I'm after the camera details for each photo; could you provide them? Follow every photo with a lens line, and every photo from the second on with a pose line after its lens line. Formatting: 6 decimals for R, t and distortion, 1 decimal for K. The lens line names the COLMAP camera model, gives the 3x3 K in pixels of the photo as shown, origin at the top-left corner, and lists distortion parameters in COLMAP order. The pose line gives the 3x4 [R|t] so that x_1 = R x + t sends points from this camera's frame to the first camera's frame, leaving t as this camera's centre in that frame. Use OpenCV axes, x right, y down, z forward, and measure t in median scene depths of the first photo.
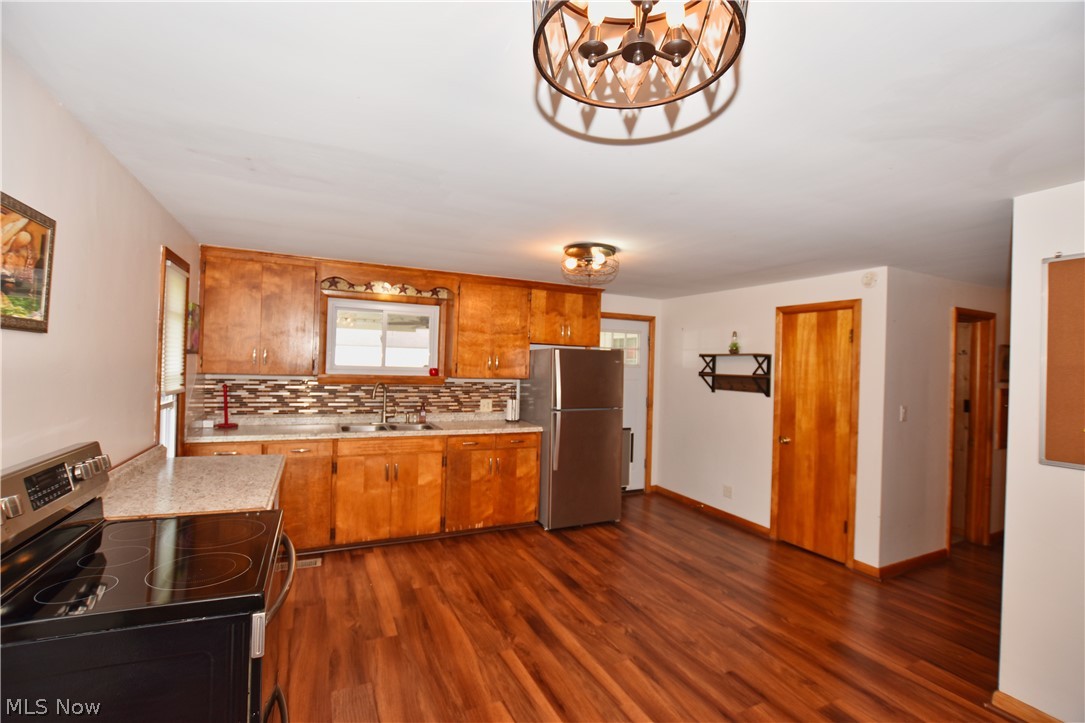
lens RADIAL K [[480.2, 0, 546.4], [0, 480.2, 362.5], [0, 0, 1]] dist [-0.033505, 0.003799]
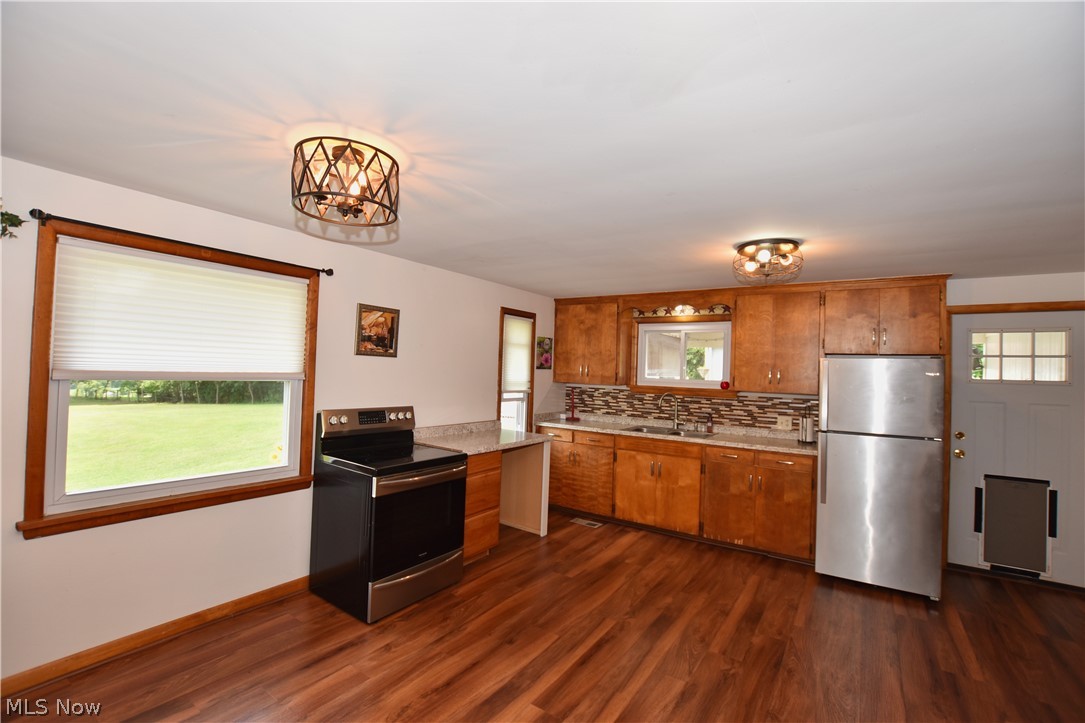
lens RADIAL K [[480.2, 0, 537.9], [0, 480.2, 362.4], [0, 0, 1]] dist [-0.033505, 0.003799]
pose [[0.496768, -0.026624, -0.867475, 0.551074], [-0.013158, 0.999183, -0.038201, 0.017703], [0.867783, 0.030391, 0.496012, 0.162834]]
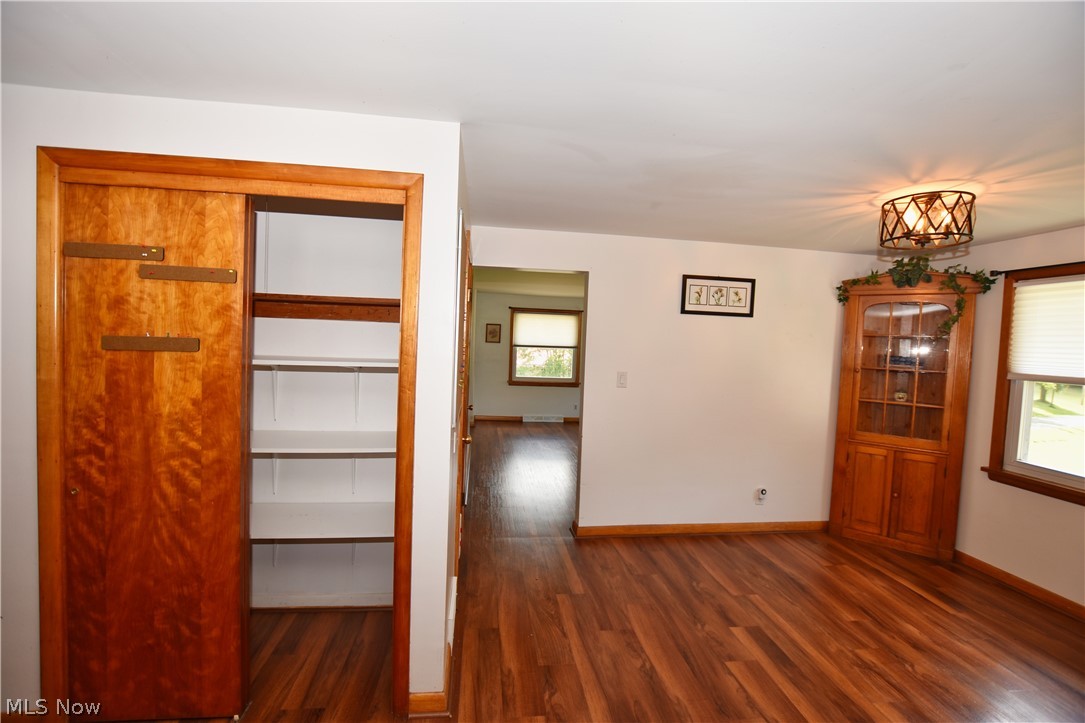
lens RADIAL K [[480.2, 0, 539.9], [0, 480.2, 361.7], [0, 0, 1]] dist [-0.033505, 0.003799]
pose [[-0.944575, -0.077760, 0.318954, 0.309538], [-0.065814, 0.996673, 0.048080, 0.008682], [-0.321631, 0.024424, -0.946550, 0.977871]]
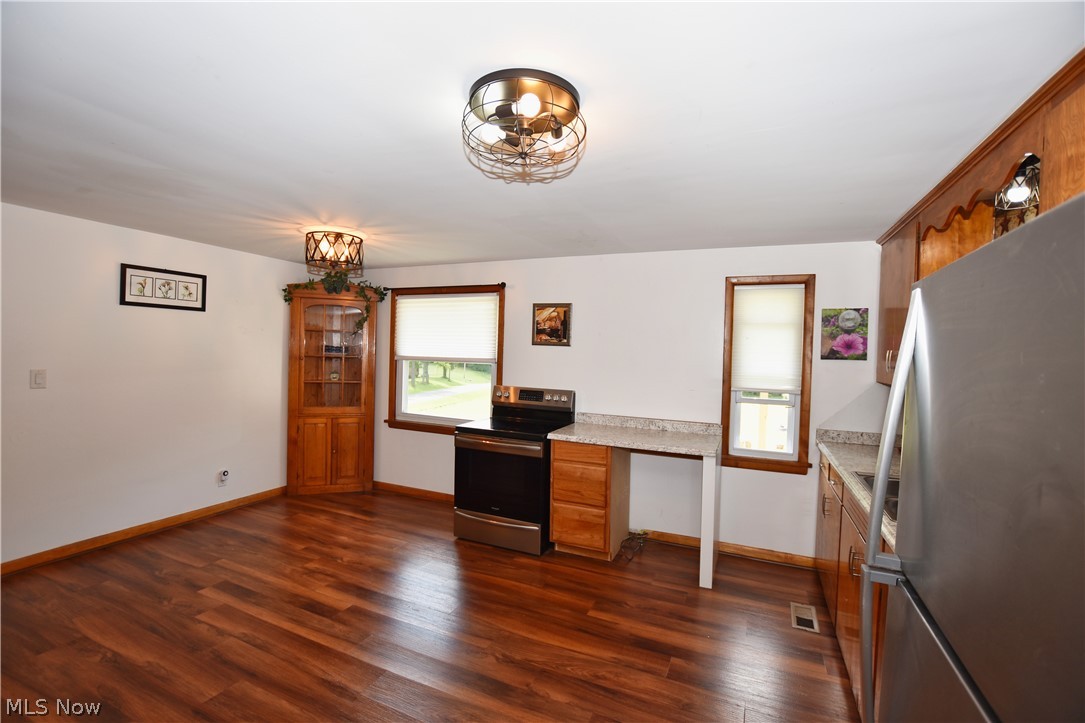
lens RADIAL K [[480.2, 0, 546.0], [0, 480.2, 362.7], [0, 0, 1]] dist [-0.033505, 0.003799]
pose [[-0.761960, -0.033072, -0.646779, 0.311082], [-0.045224, 0.998974, 0.002197, 0.011575], [0.646043, 0.030924, -0.762674, 1.176590]]
